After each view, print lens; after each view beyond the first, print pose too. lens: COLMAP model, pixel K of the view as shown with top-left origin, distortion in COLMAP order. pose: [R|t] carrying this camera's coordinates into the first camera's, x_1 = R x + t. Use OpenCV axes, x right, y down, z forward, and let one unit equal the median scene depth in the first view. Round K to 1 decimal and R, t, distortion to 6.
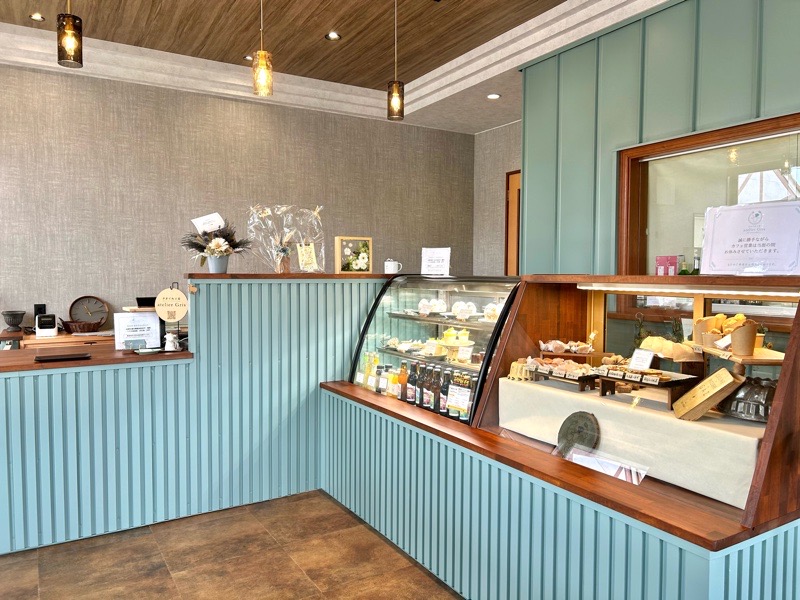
lens RADIAL K [[599.1, 0, 400.0], [0, 599.1, 300.0], [0, 0, 1]] dist [0.050334, -0.078629]
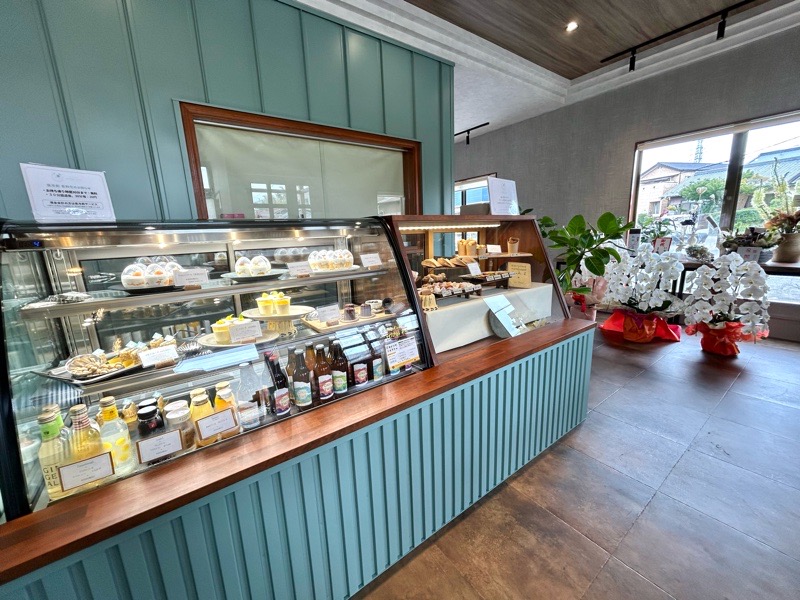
lens RADIAL K [[321.0, 0, 400.0], [0, 321.0, 300.0], [0, 0, 1]] dist [-0.015163, 0.000029]
pose [[-0.094697, -0.199600, 0.975291, -0.319354], [0.083836, 0.974614, 0.207601, -0.010607], [-0.991970, 0.101424, -0.075559, 0.935228]]
